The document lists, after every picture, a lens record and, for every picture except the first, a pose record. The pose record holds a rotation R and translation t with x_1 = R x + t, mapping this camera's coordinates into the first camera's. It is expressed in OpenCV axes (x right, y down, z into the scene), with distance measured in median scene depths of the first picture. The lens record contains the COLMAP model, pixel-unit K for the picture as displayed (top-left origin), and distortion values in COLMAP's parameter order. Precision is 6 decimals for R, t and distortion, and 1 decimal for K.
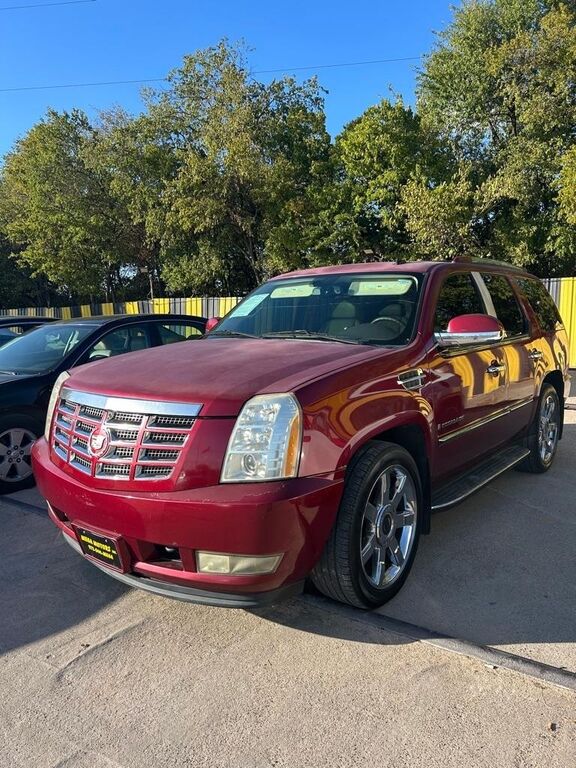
lens RADIAL K [[658.7, 0, 288.0], [0, 658.7, 384.0], [0, 0, 1]] dist [0.031084, 0.003787]
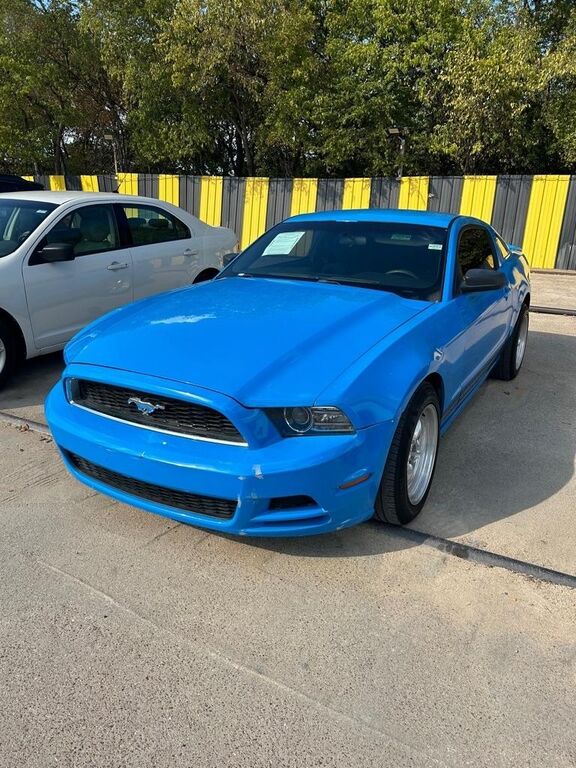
lens RADIAL K [[658.7, 0, 288.0], [0, 658.7, 384.0], [0, 0, 1]] dist [0.031084, 0.003787]
pose [[0.991018, 0.014848, 0.132898, -0.131636], [-0.036291, 0.986381, 0.160421, -0.004711], [-0.128706, -0.163803, 0.978061, 0.102758]]
